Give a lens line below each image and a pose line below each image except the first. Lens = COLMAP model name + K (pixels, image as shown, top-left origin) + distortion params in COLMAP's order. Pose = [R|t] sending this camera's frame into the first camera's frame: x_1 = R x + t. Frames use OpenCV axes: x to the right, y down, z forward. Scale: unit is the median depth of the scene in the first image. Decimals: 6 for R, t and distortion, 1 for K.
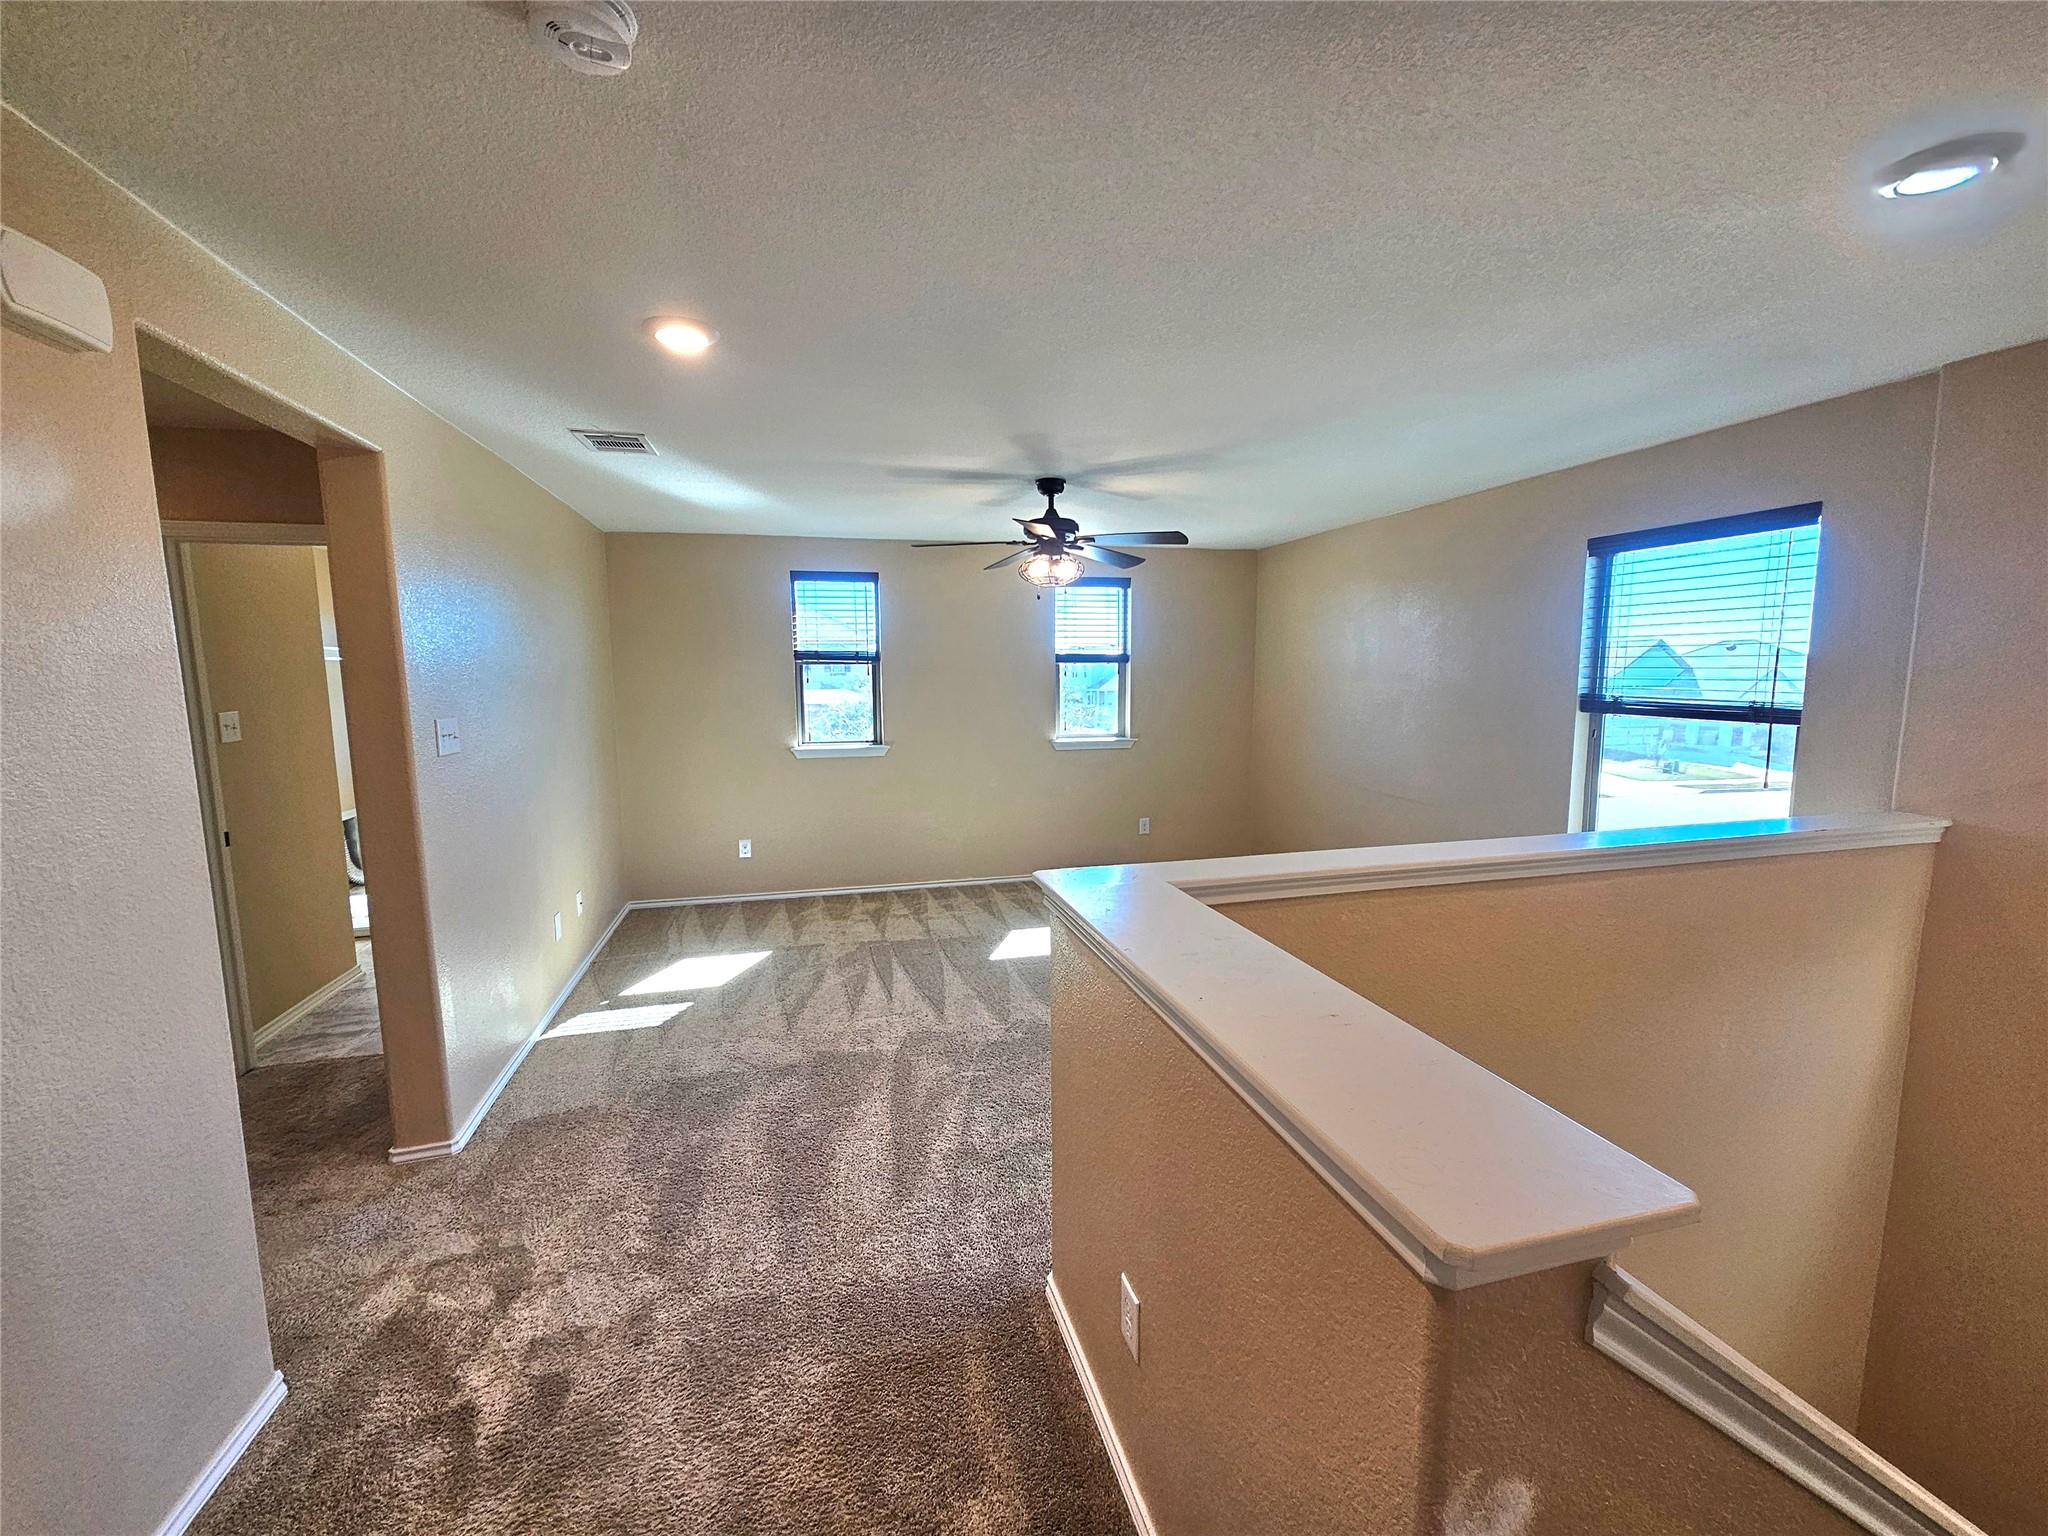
lens RADIAL K [[833.9, 0, 1018.9], [0, 833.9, 769.0], [0, 0, 1]] dist [0.002374, -0.001105]
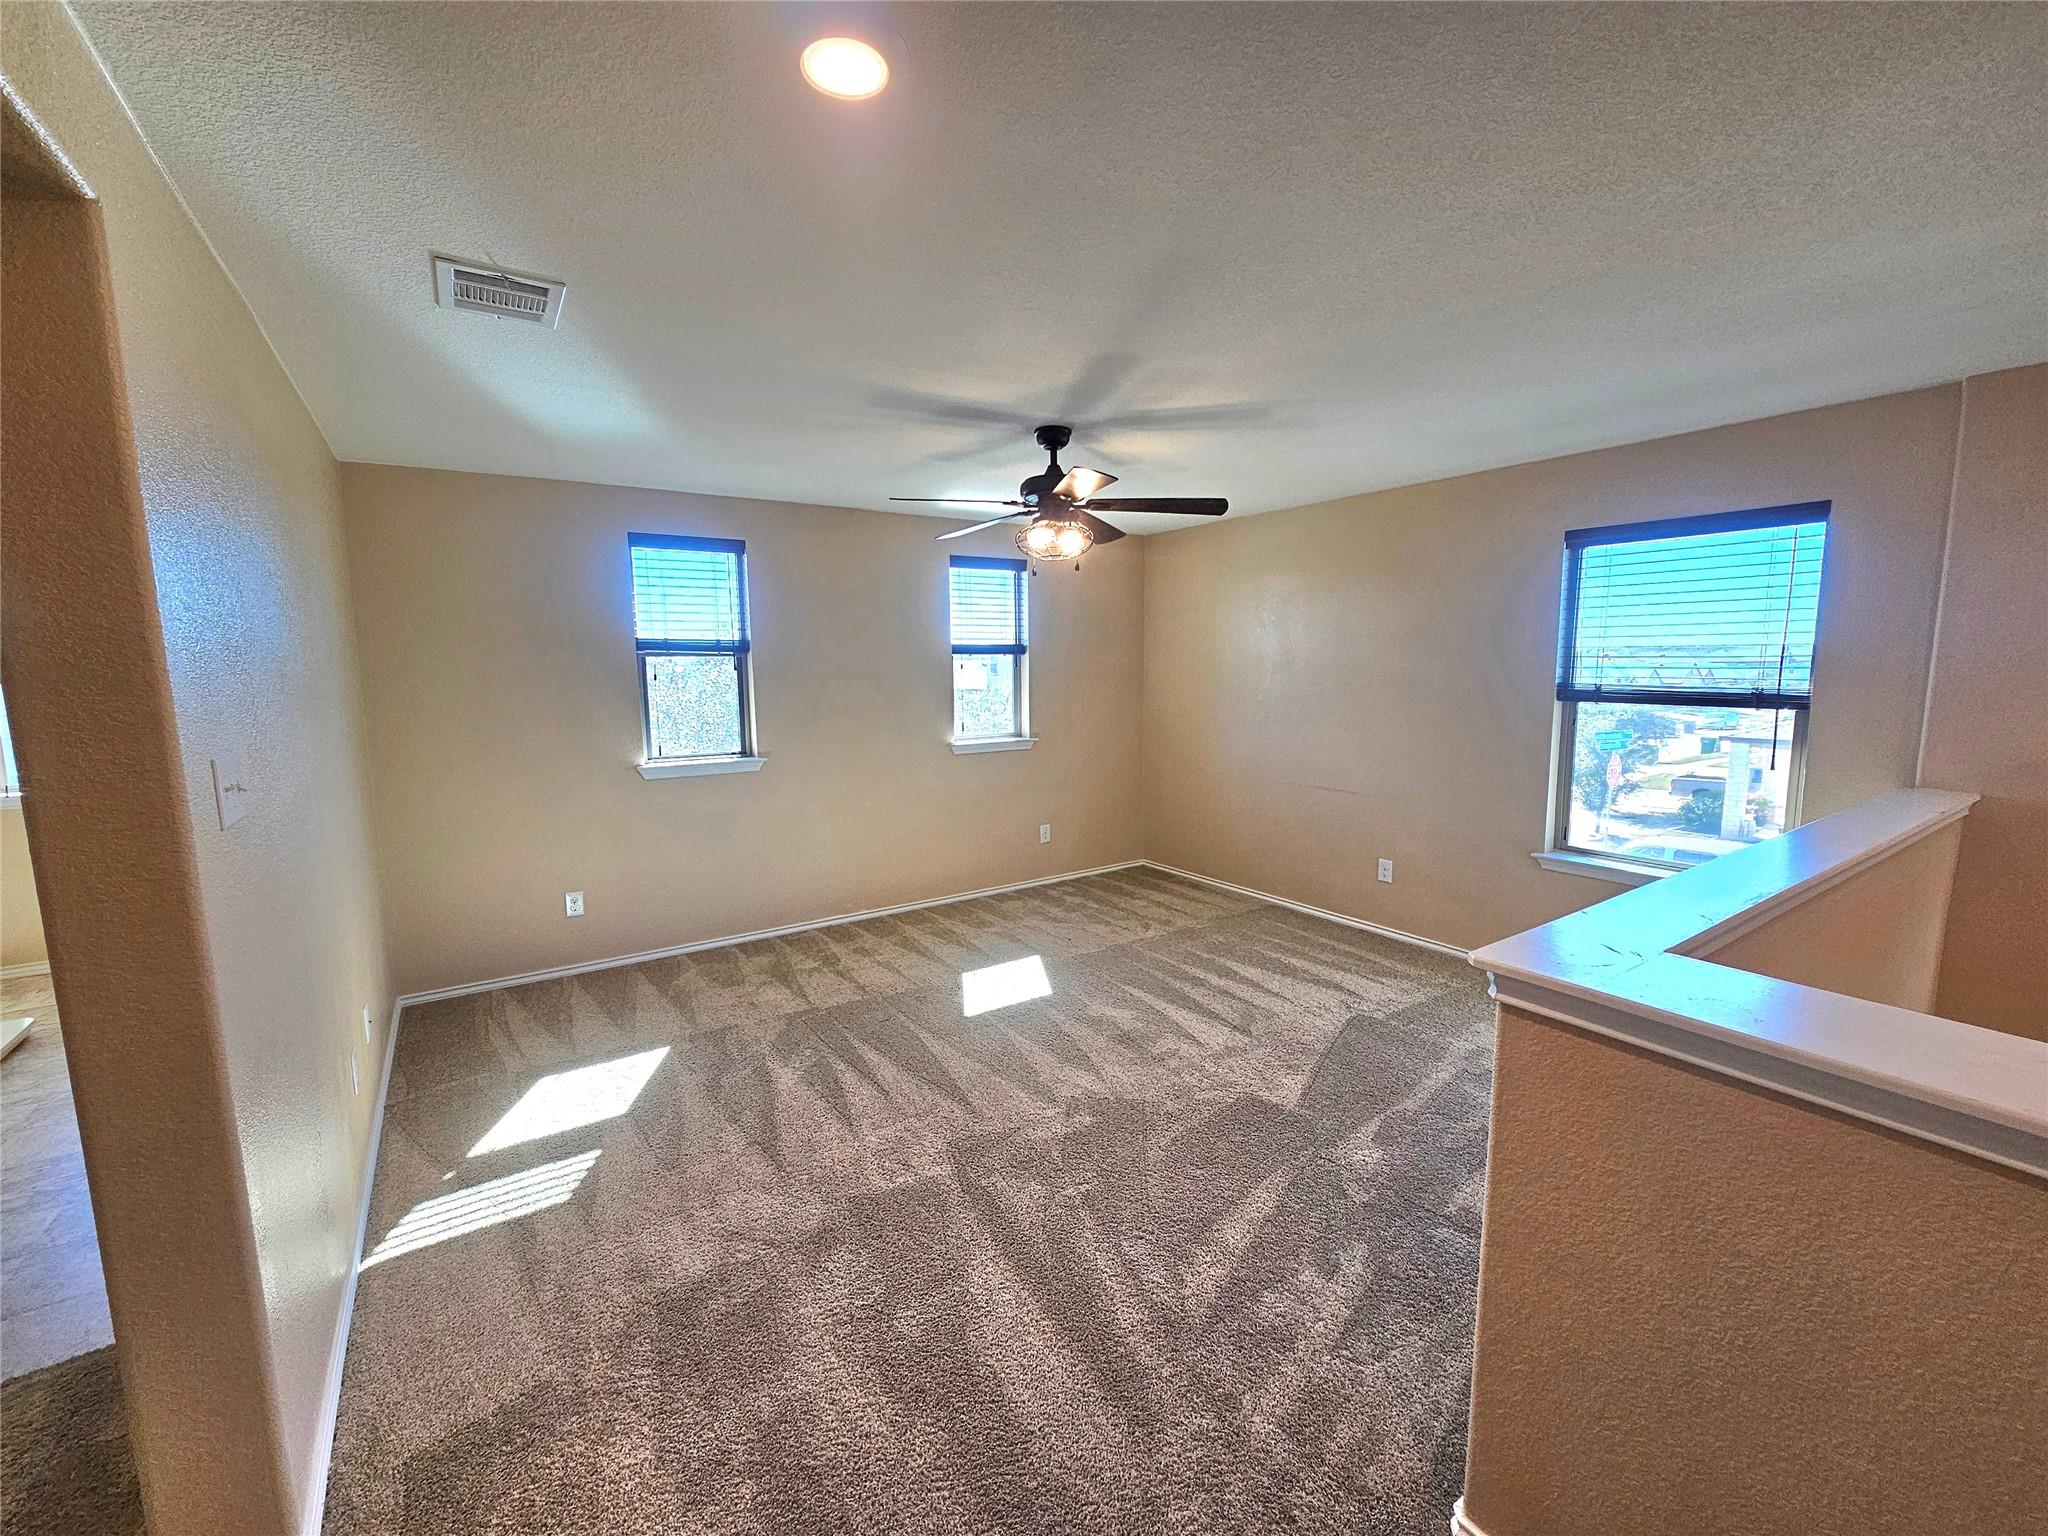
lens RADIAL K [[833.9, 0, 1026.2], [0, 833.9, 766.4], [0, 0, 1]] dist [0.002374, -0.001105]
pose [[0.943914, -0.044773, 0.327141, -0.241683], [0.043414, 0.998991, 0.011460, -0.023914], [-0.327325, 0.003385, 0.944906, 0.211994]]
